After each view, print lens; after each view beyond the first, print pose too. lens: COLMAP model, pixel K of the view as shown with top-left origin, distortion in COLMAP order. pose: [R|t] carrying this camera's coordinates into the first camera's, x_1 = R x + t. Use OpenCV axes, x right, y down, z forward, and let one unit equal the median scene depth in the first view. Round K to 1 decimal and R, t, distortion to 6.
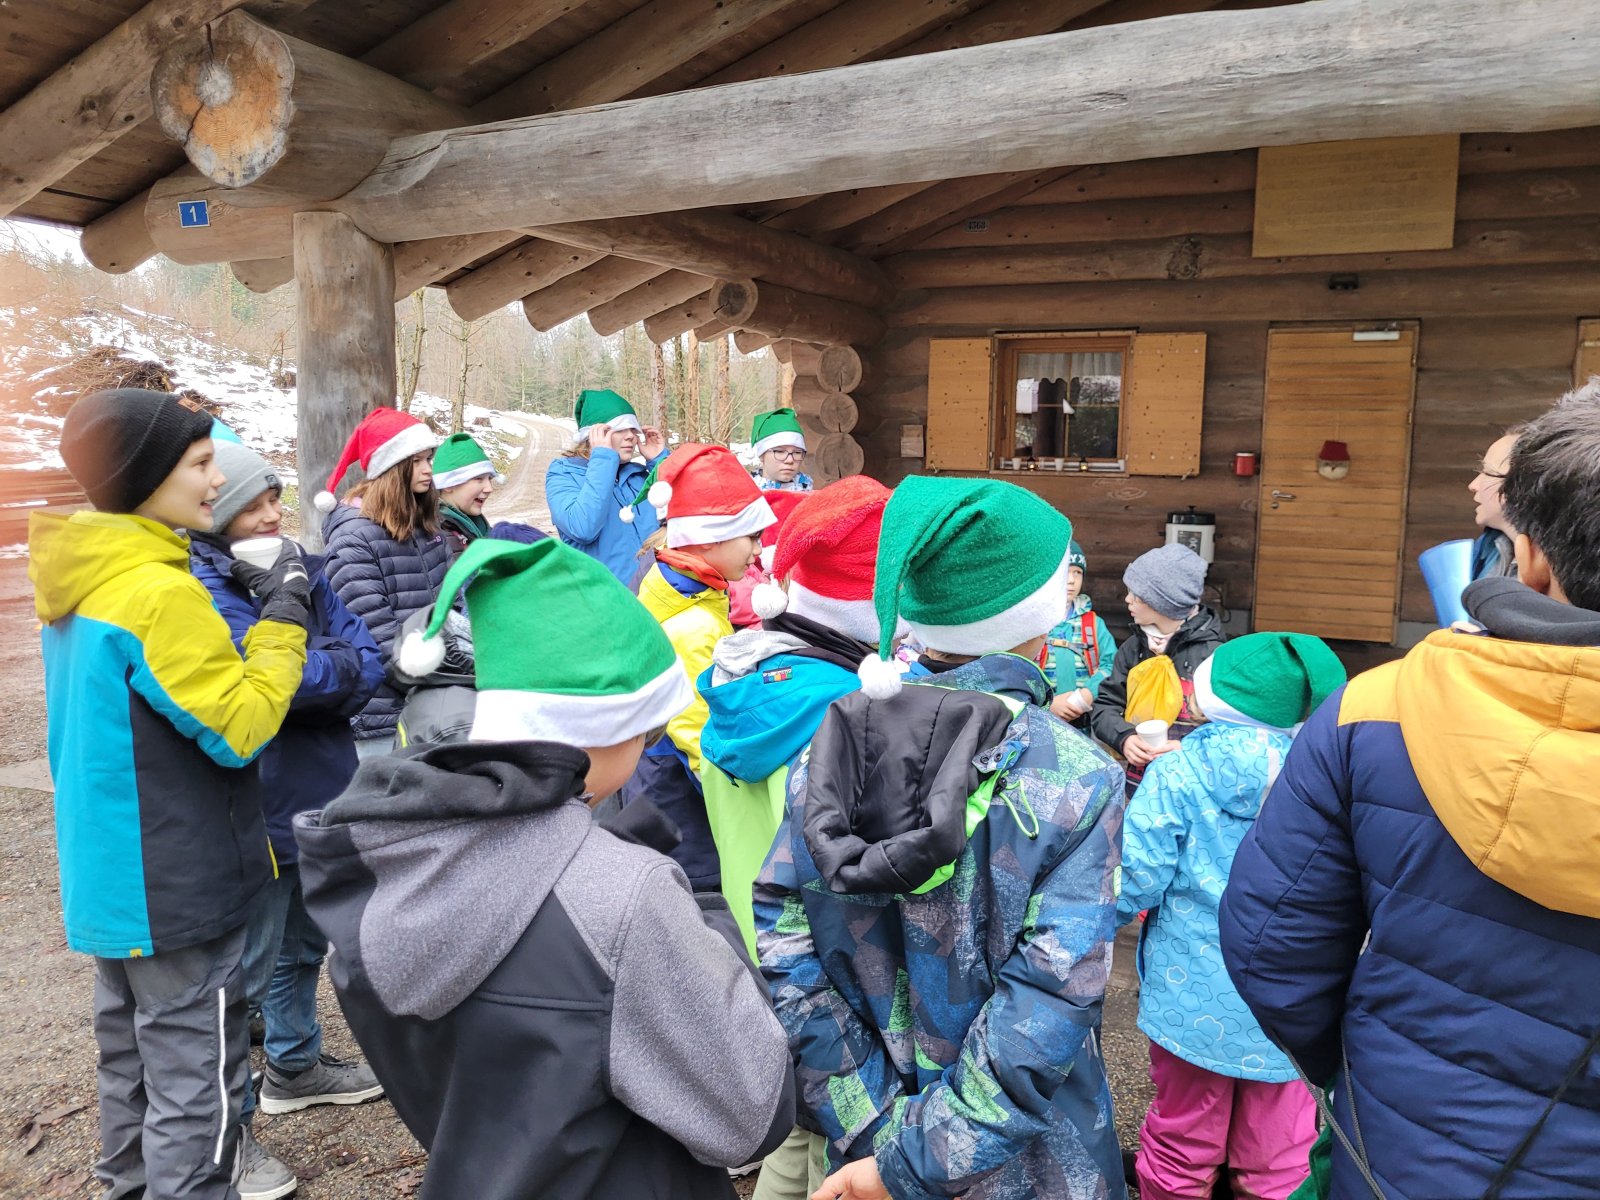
lens RADIAL K [[1206.2, 0, 807.3], [0, 1206.2, 596.6], [0, 0, 1]] dist [0.023929, -0.012256]
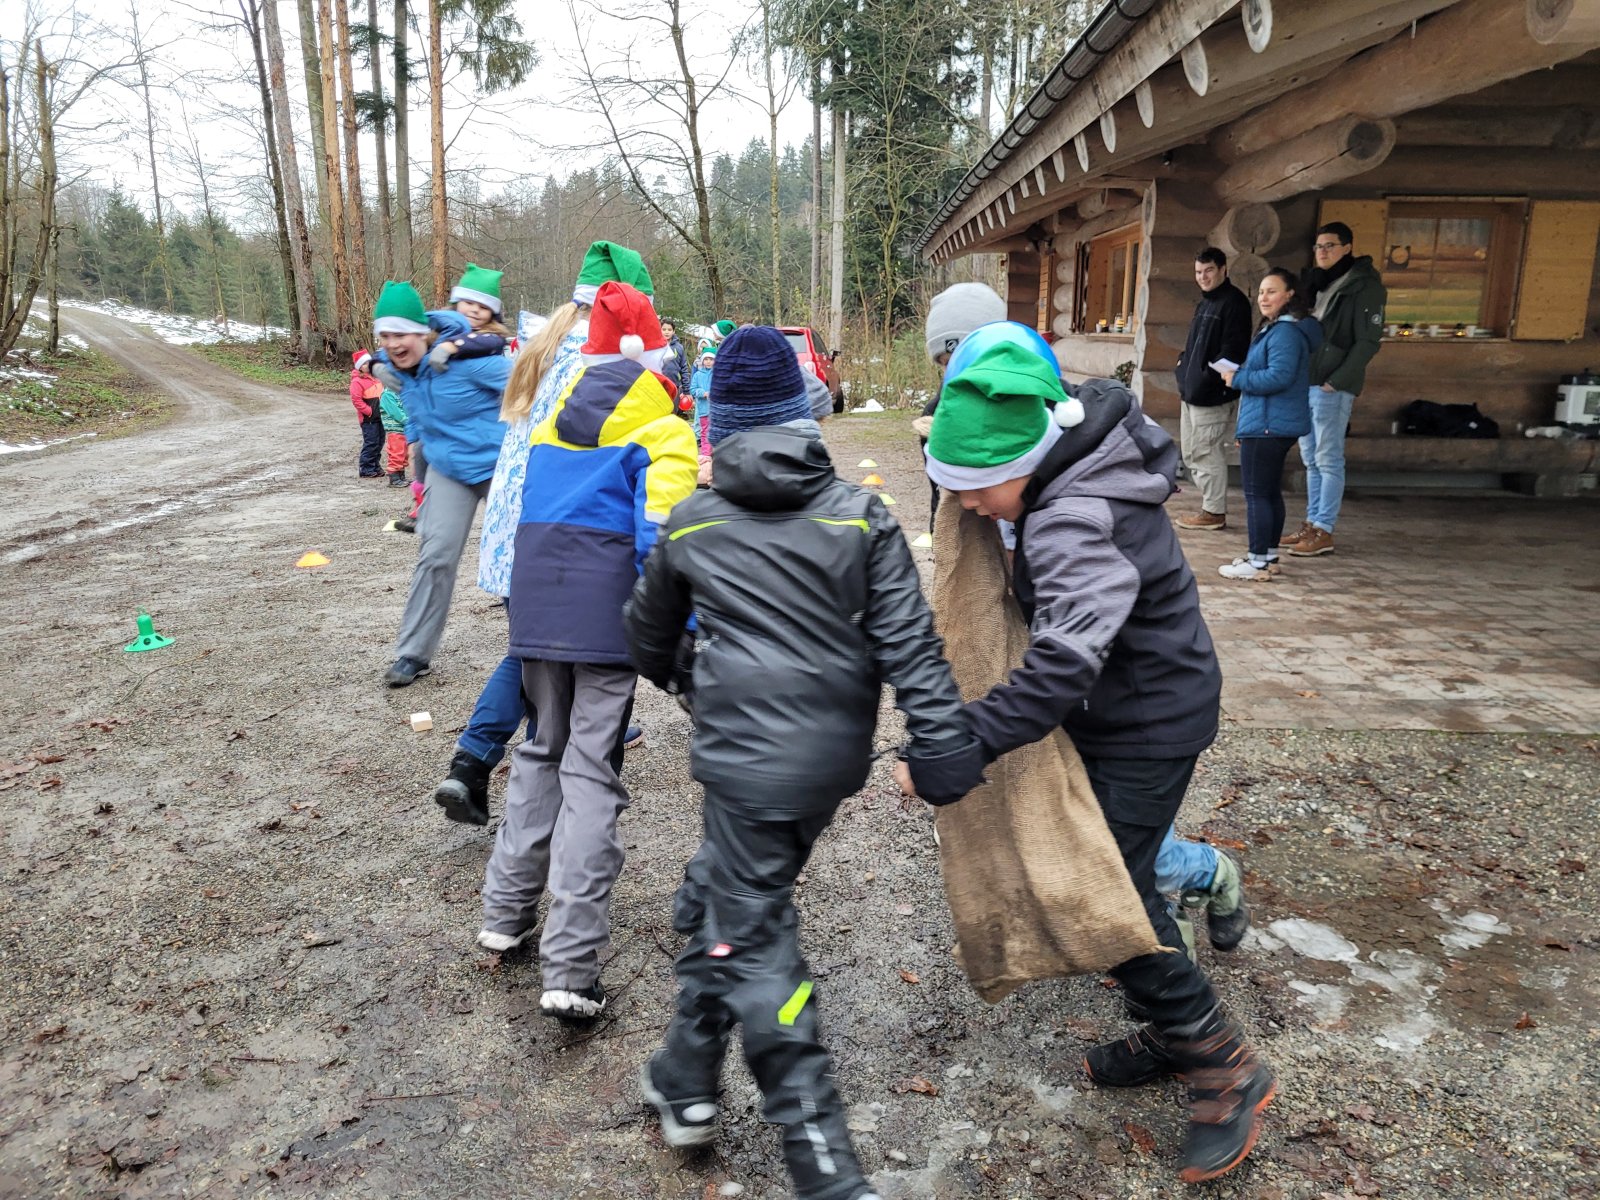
lens RADIAL K [[1214.7, 0, 831.0], [0, 1214.7, 599.9], [0, 0, 1]] dist [0.014111, -0.009357]
pose [[0.916401, -0.080454, 0.392093, -0.159921], [0.046514, 0.994359, 0.095321, -0.001081], [-0.397551, -0.069114, 0.914974, 0.058378]]
